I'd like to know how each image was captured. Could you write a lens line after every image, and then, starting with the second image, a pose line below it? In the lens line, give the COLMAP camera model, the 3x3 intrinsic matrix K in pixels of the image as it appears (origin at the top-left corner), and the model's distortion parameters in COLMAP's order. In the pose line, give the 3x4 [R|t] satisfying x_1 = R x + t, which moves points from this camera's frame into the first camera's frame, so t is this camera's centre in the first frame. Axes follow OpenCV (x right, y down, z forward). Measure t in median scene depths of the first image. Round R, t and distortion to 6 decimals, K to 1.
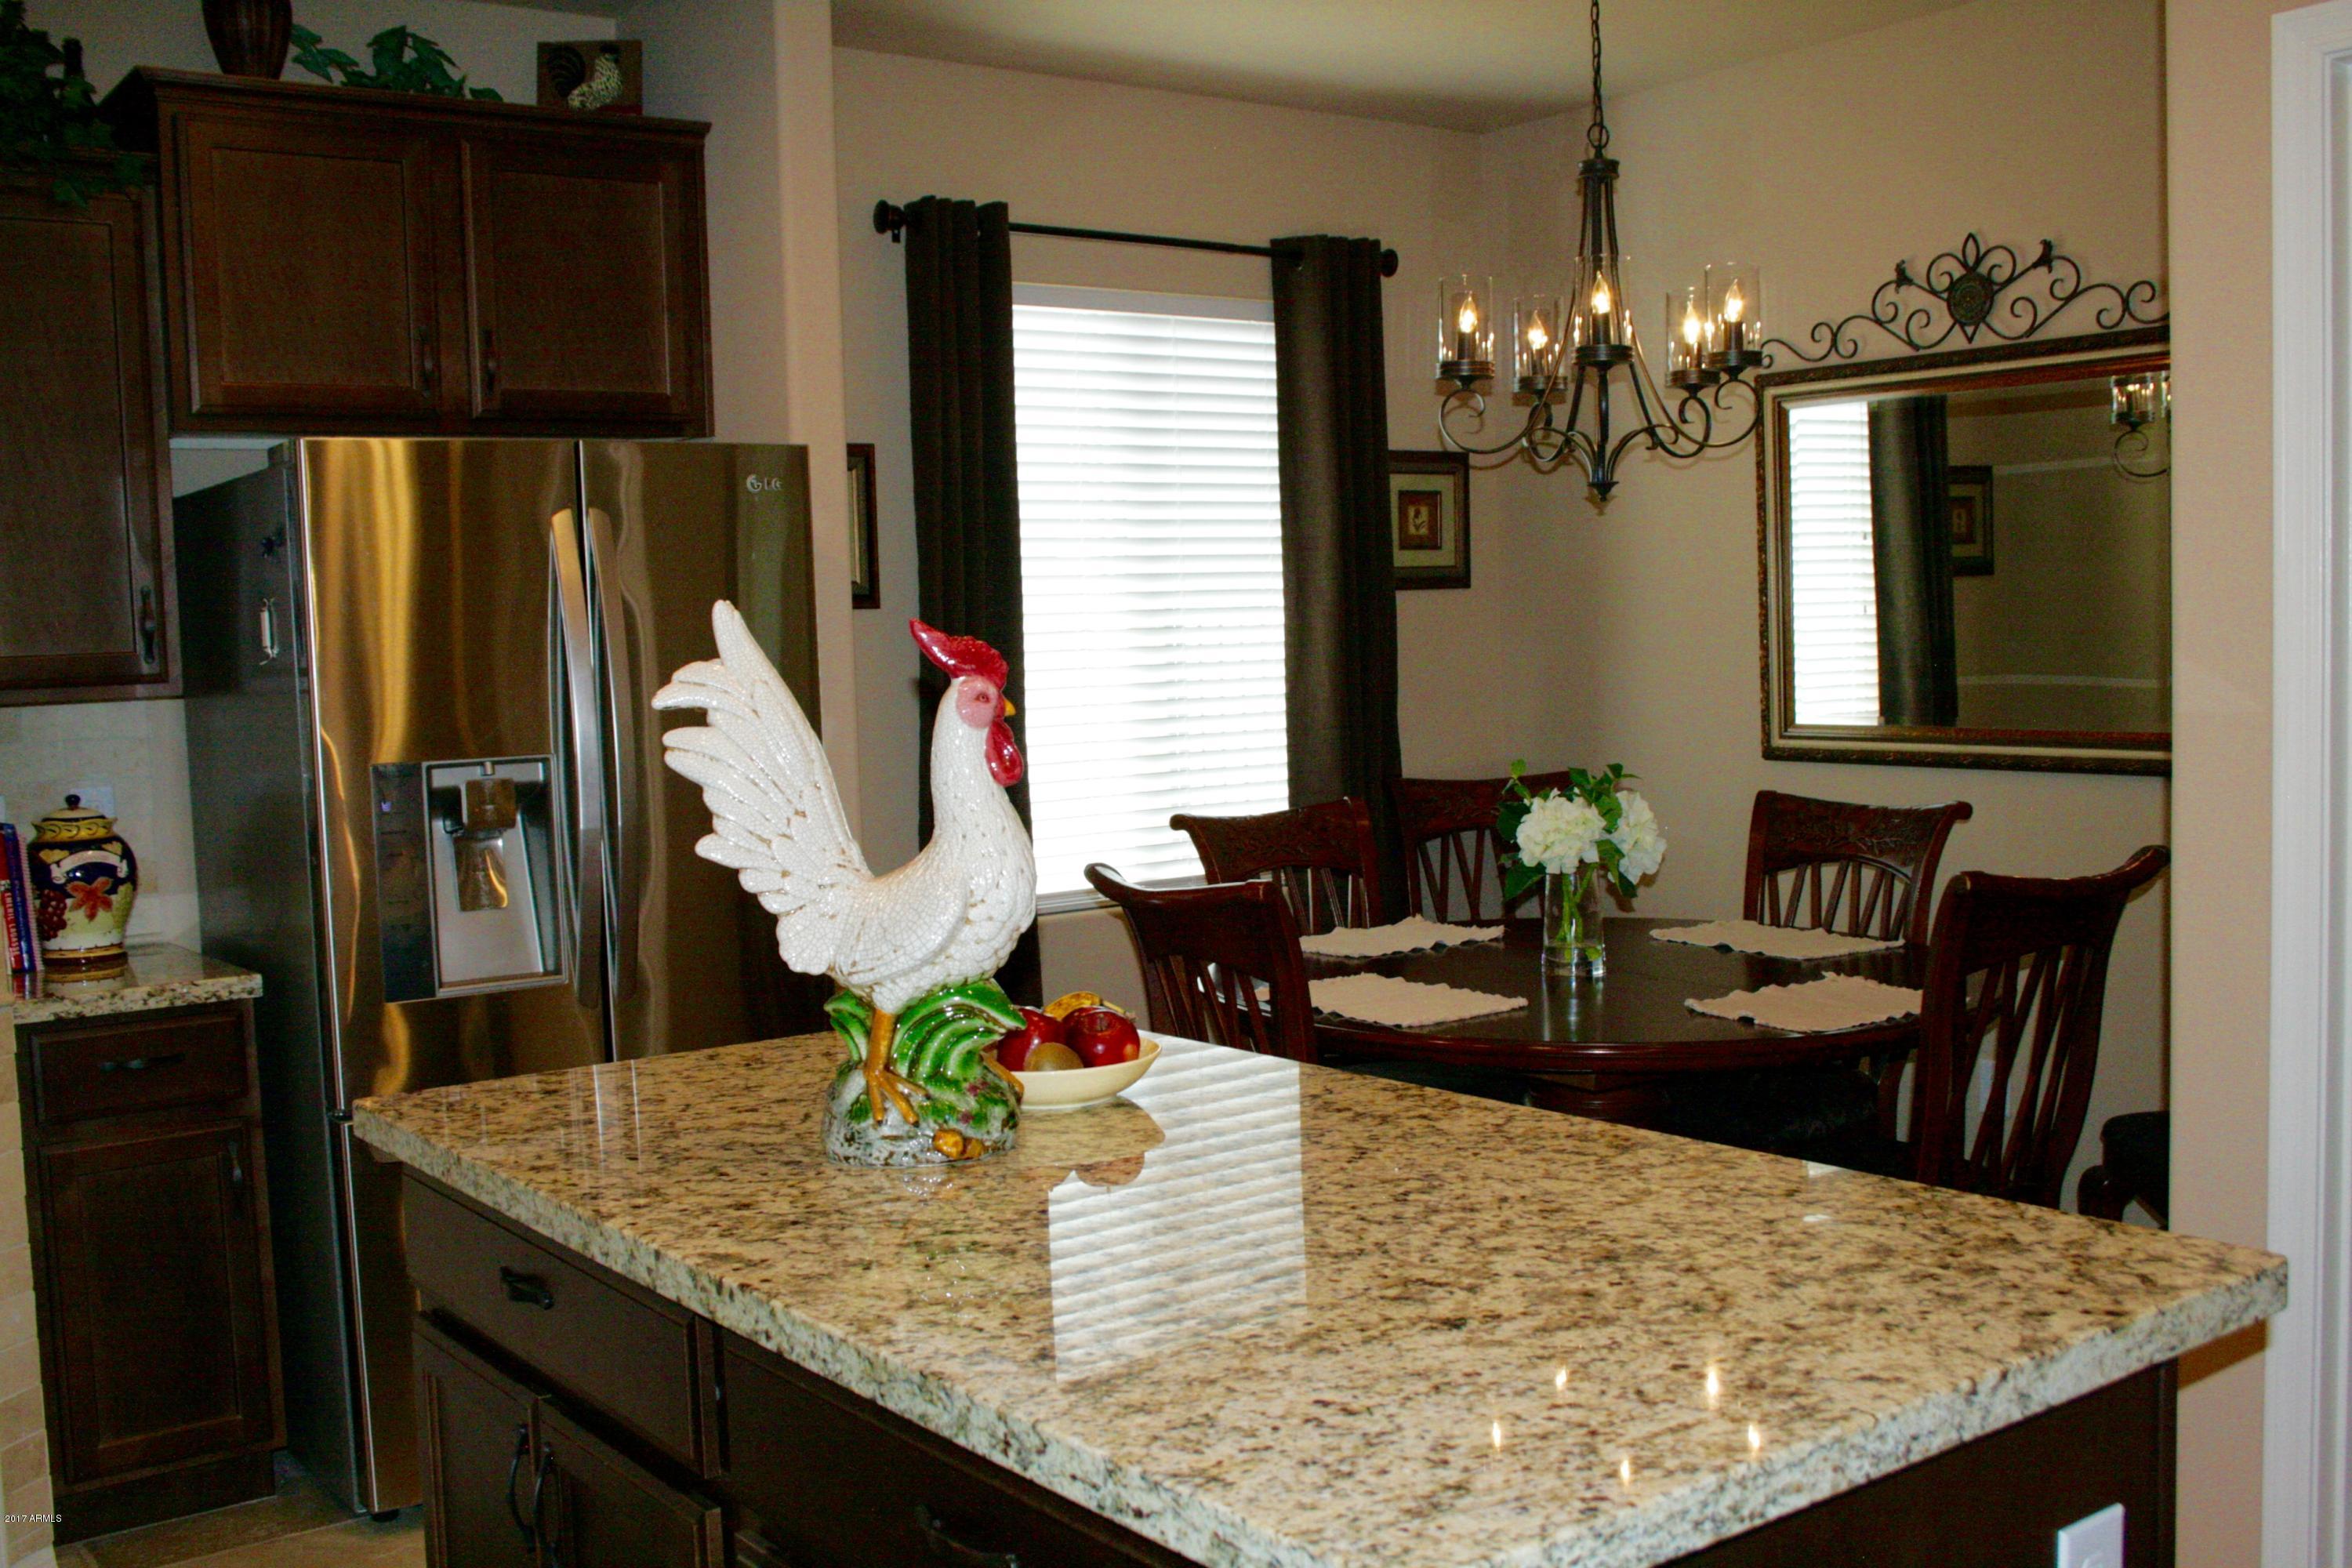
lens RADIAL K [[2331.7, 0, 1177.0], [0, 2331.7, 782.8], [0, 0, 1]] dist [0.002254, 0.000000]
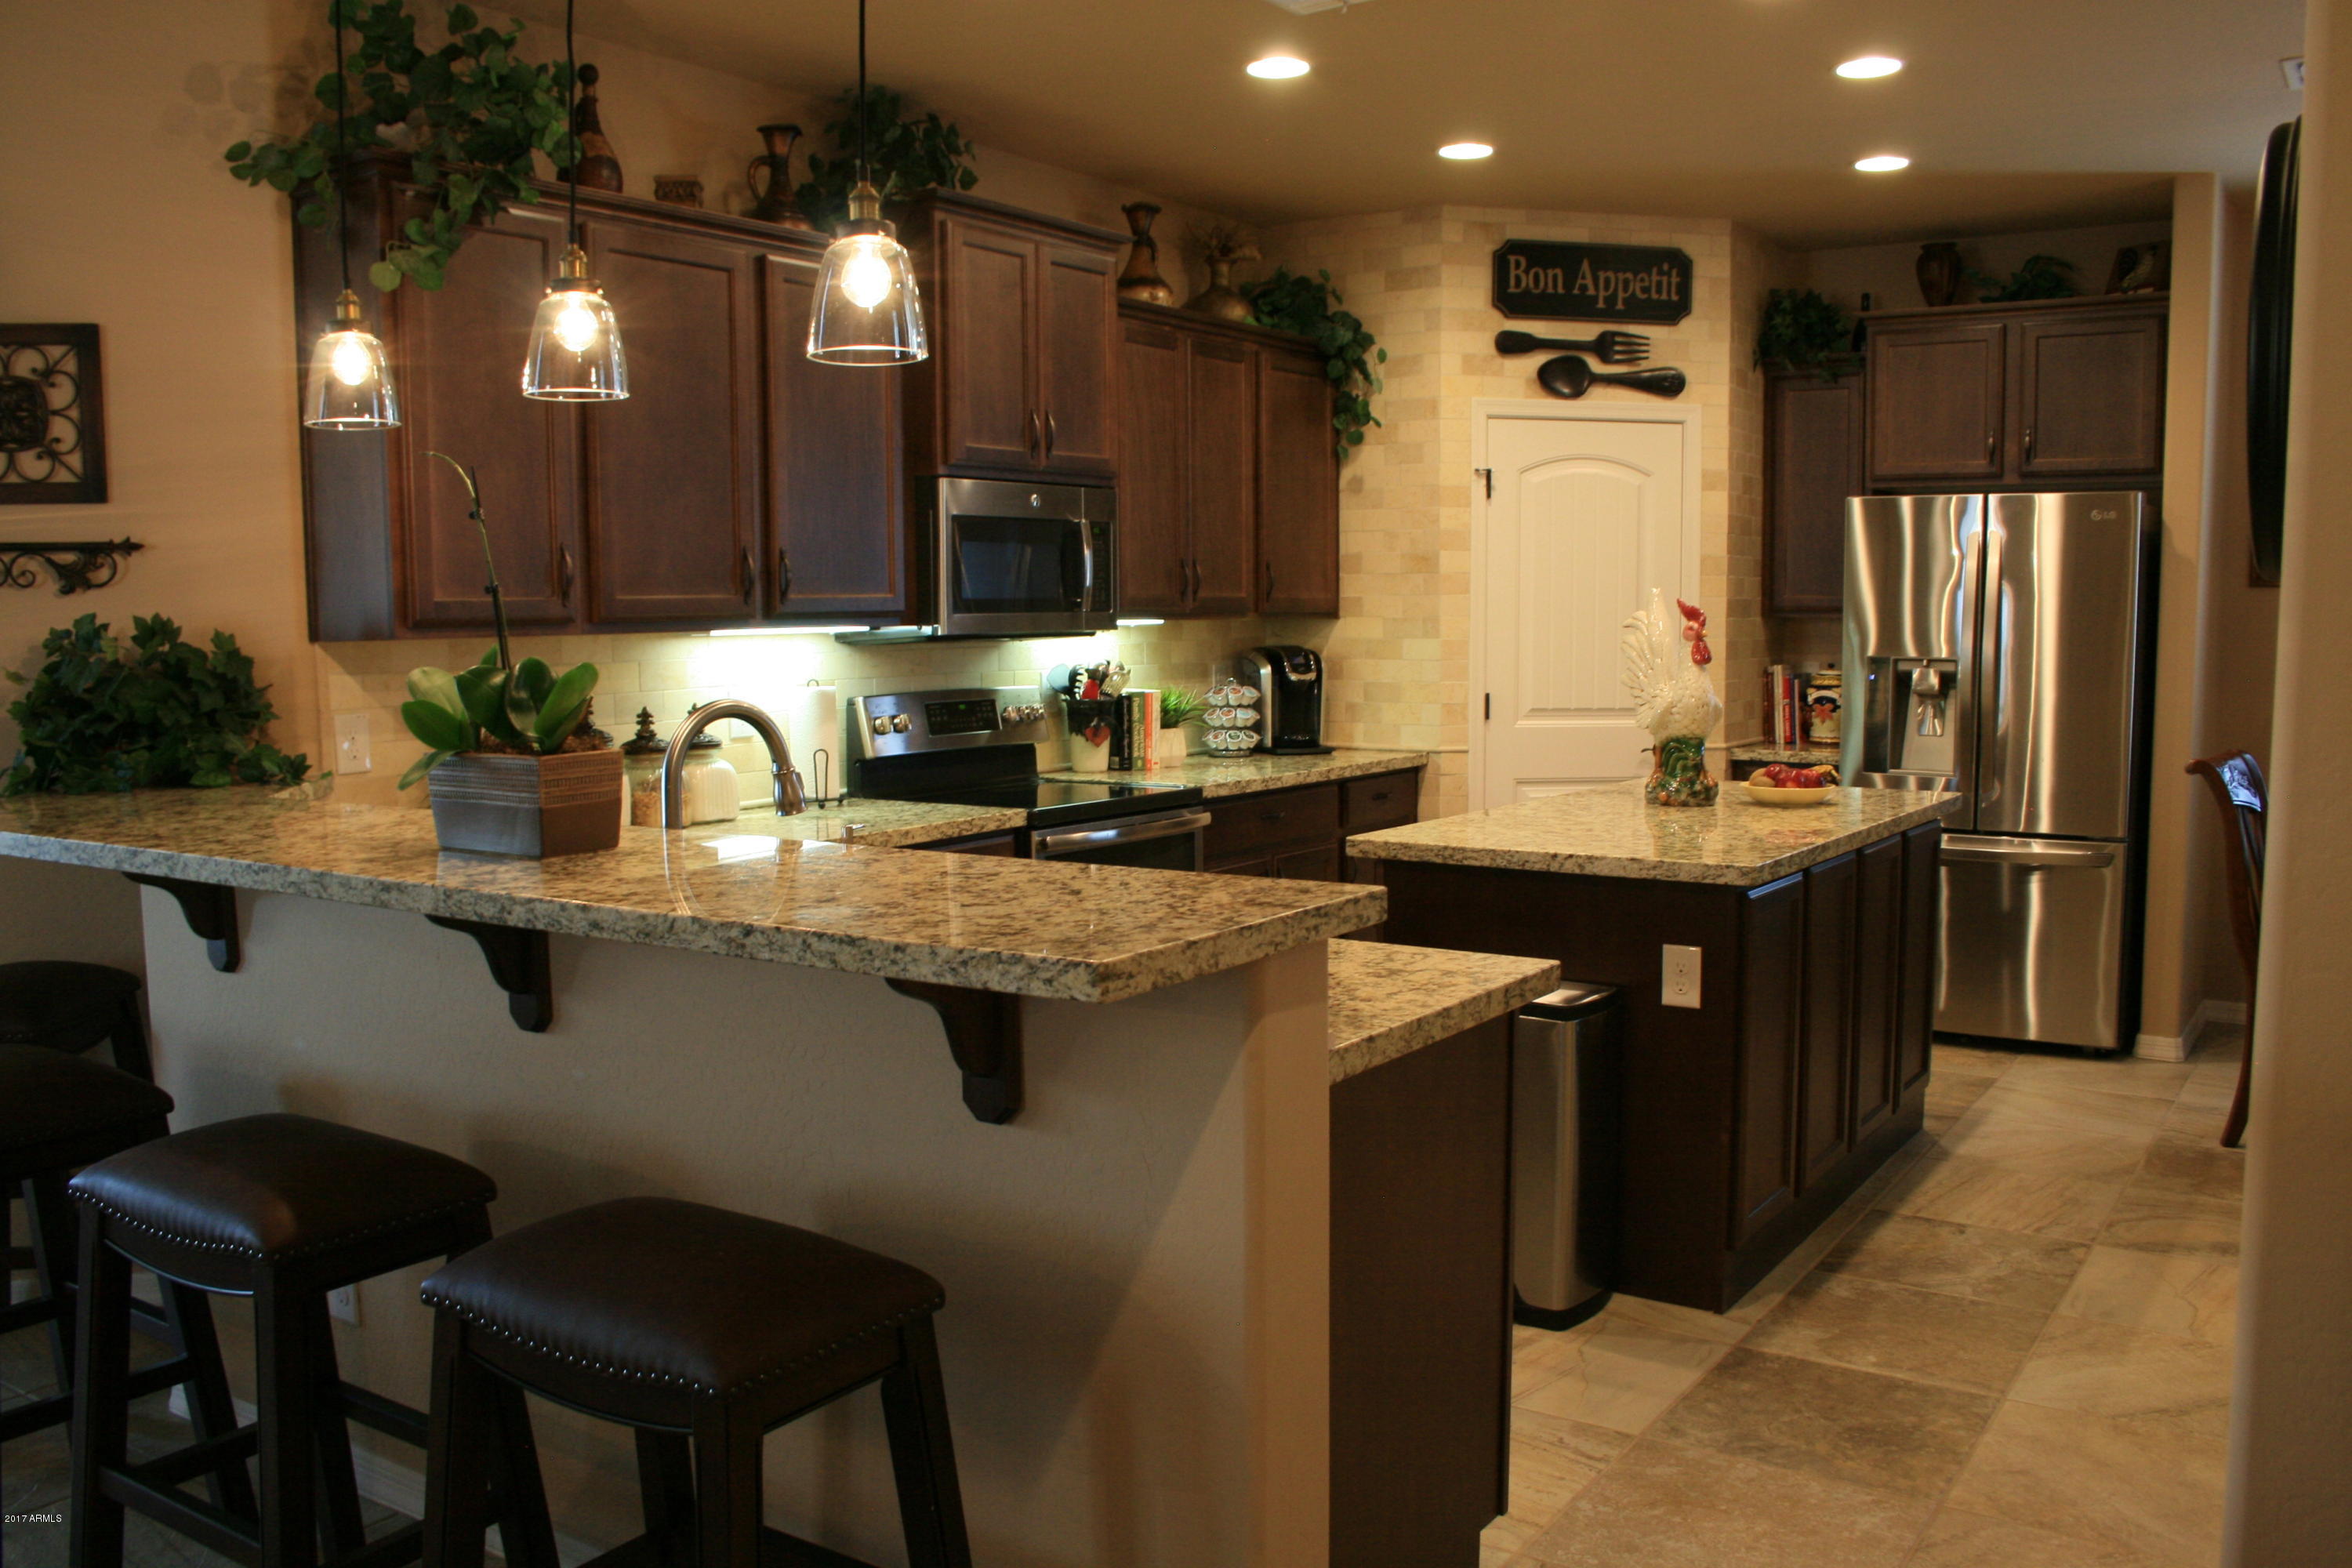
lens RADIAL K [[1937.2, 0, 1177.7], [0, 1937.2, 789.3], [0, 0, 1]] dist [-0.060492, 0.010073]
pose [[0.317346, 0.121090, -0.940547, 0.992061], [-0.073684, 0.991964, 0.102849, -0.017808], [0.945443, 0.036665, 0.323718, -0.109476]]
